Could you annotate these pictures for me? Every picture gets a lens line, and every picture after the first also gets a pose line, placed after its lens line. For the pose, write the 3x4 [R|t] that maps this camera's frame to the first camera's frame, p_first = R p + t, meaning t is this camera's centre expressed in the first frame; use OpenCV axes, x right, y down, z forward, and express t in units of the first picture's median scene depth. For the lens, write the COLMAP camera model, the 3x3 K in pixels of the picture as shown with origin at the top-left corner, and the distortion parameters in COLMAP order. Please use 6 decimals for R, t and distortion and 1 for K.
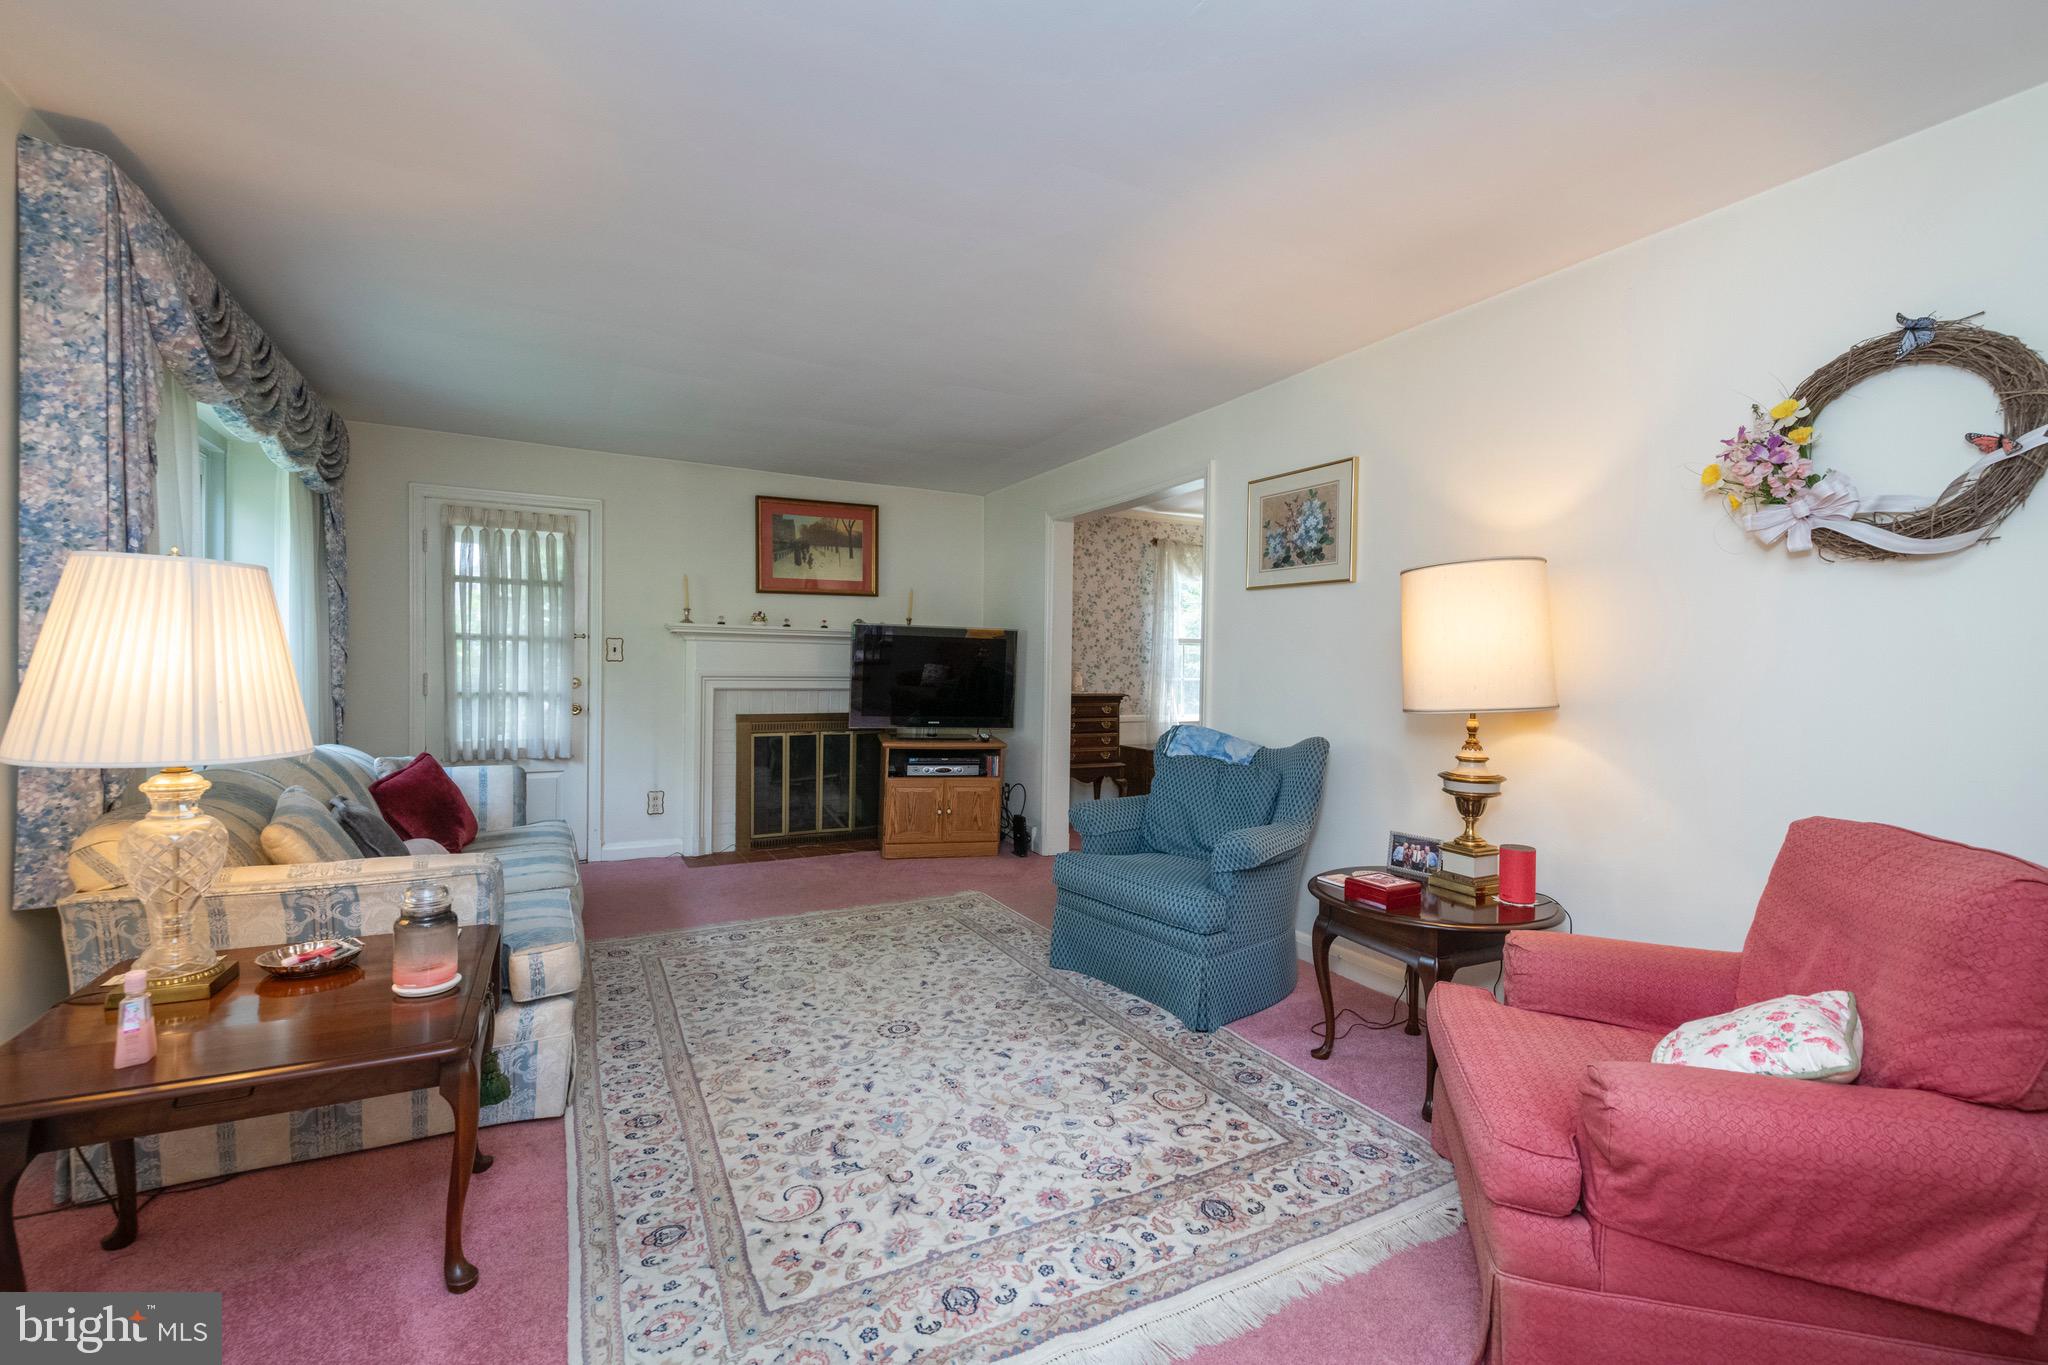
lens RADIAL K [[872.7, 0, 1029.4], [0, 872.7, 677.7], [0, 0, 1]] dist [0.019046, -0.010652]
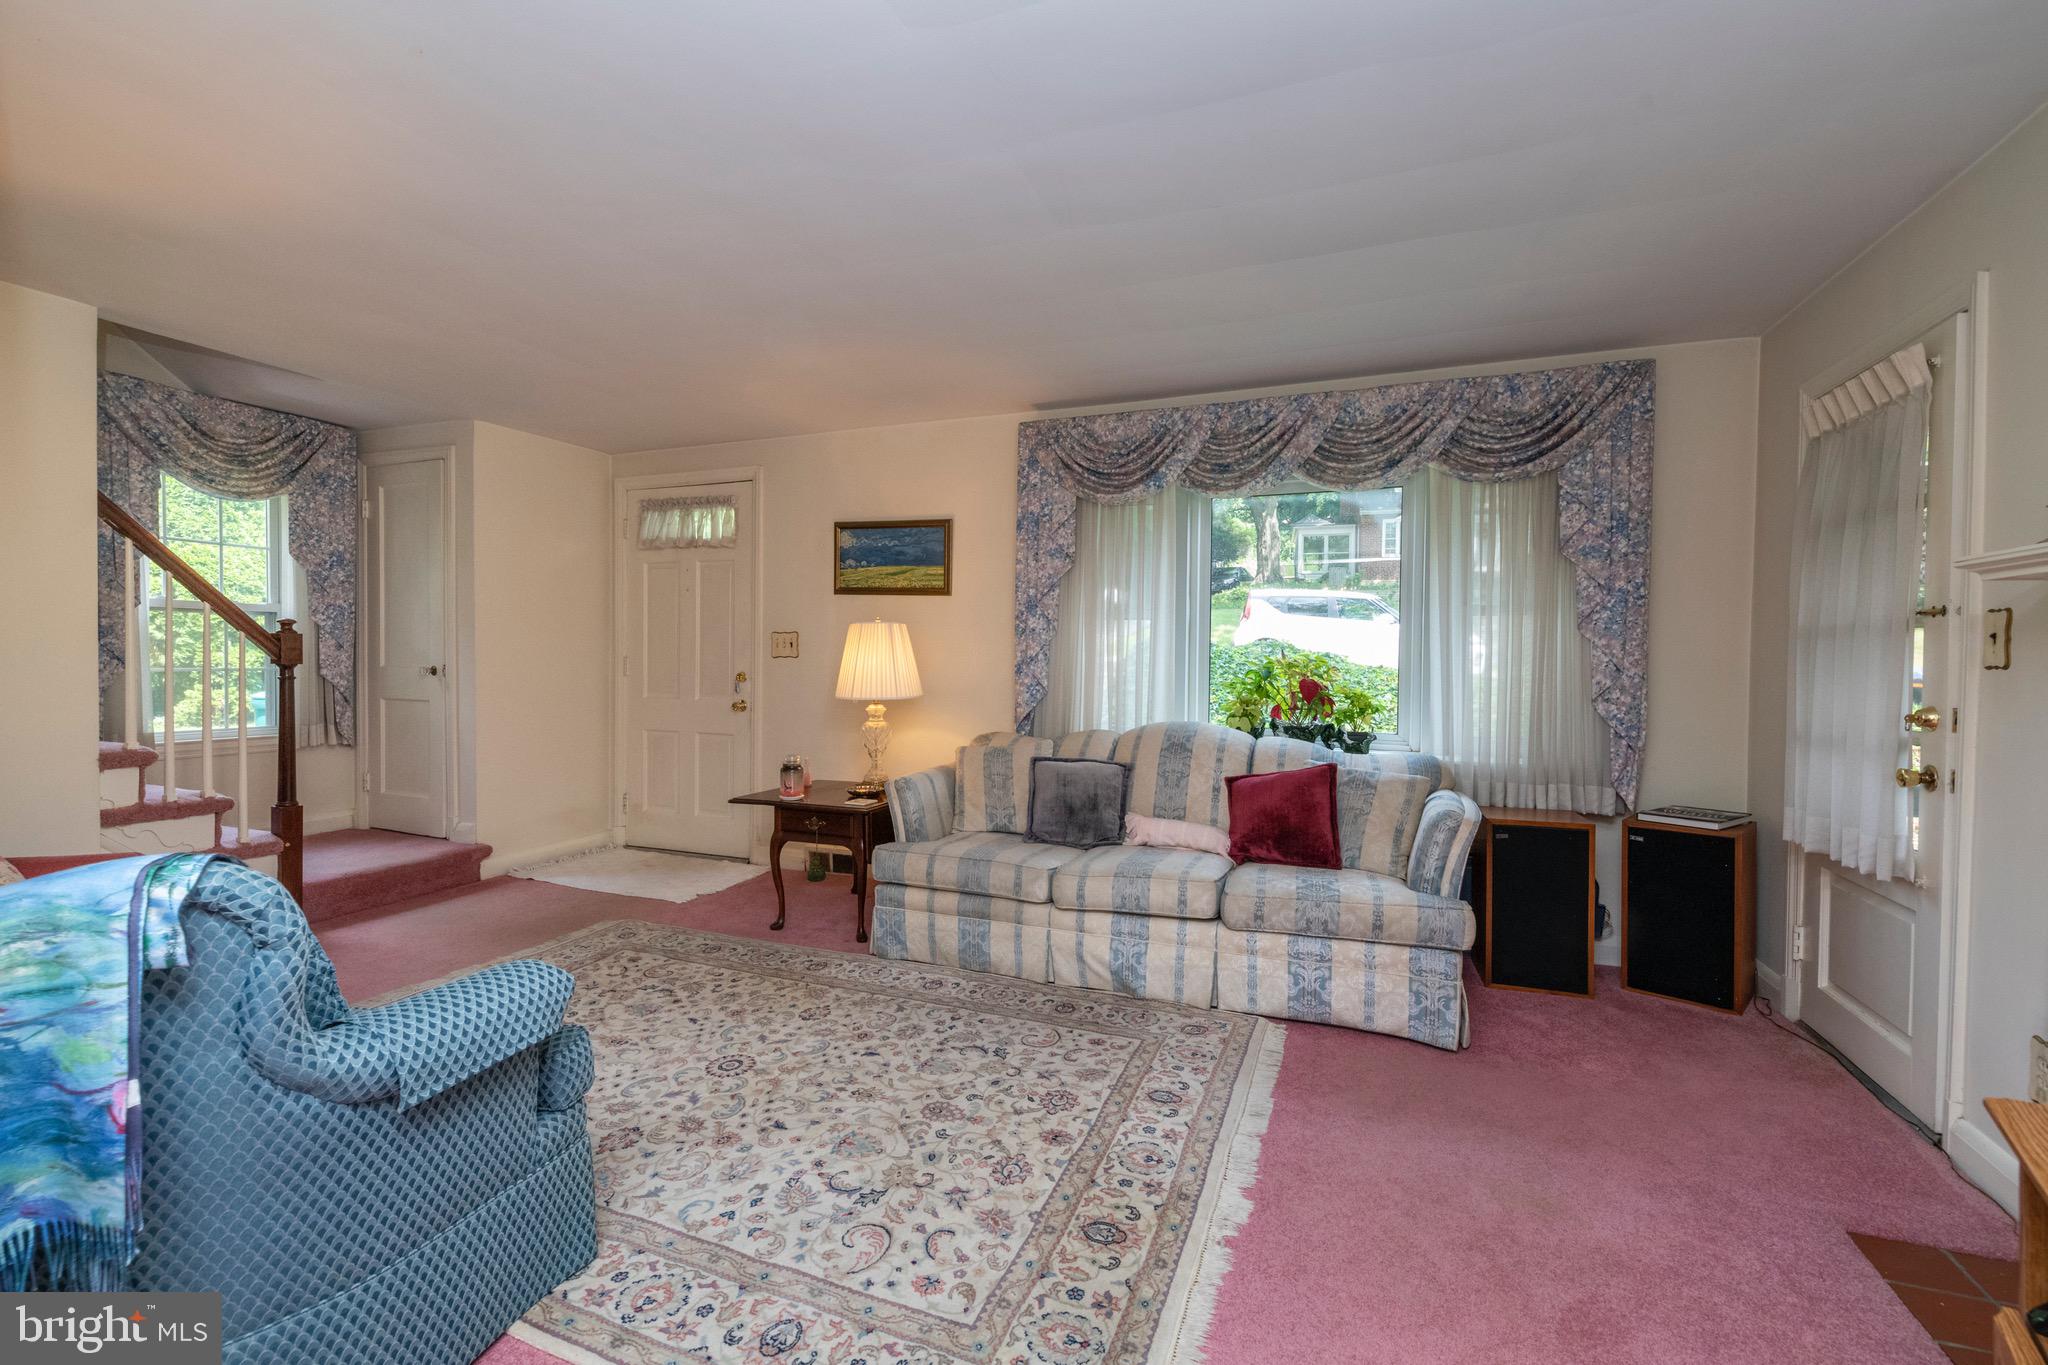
lens RADIAL K [[872.7, 0, 1029.4], [0, 872.7, 677.7], [0, 0, 1]] dist [0.019046, -0.010652]
pose [[-0.763296, -0.006175, -0.646020, 0.184121], [-0.028016, 0.999330, 0.023550, -0.021658], [0.645441, 0.036075, -0.762957, 1.727990]]
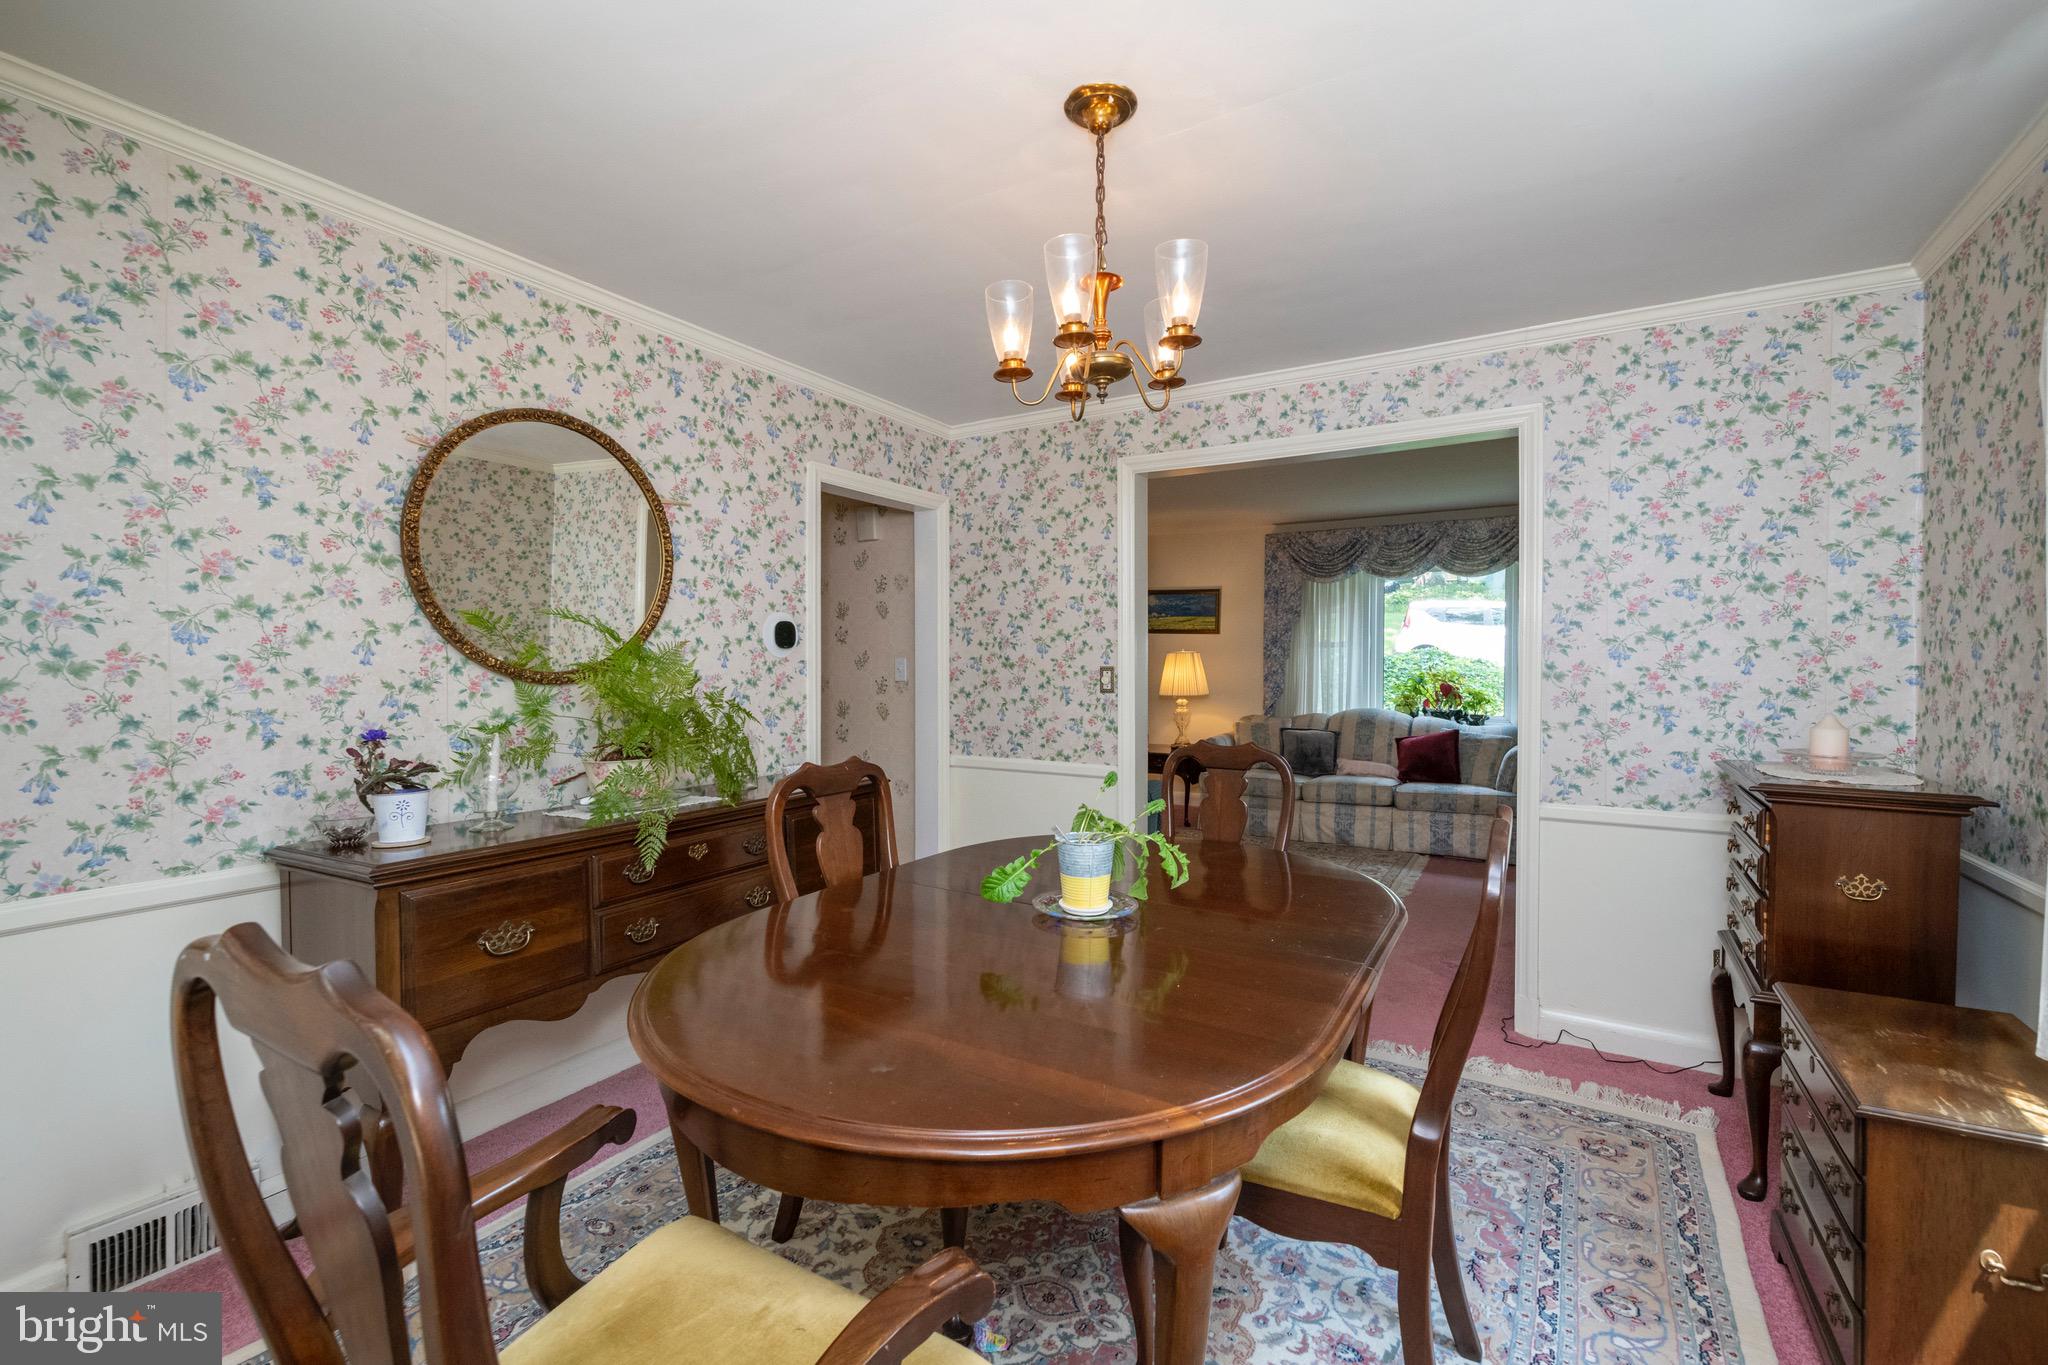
lens RADIAL K [[872.7, 0, 1029.4], [0, 872.7, 677.7], [0, 0, 1]] dist [0.019046, -0.010652]
pose [[-0.858413, -0.003649, -0.512946, 1.059872], [-0.018813, 0.999526, 0.024375, -0.049112], [0.512614, 0.030574, -0.858075, 2.358367]]
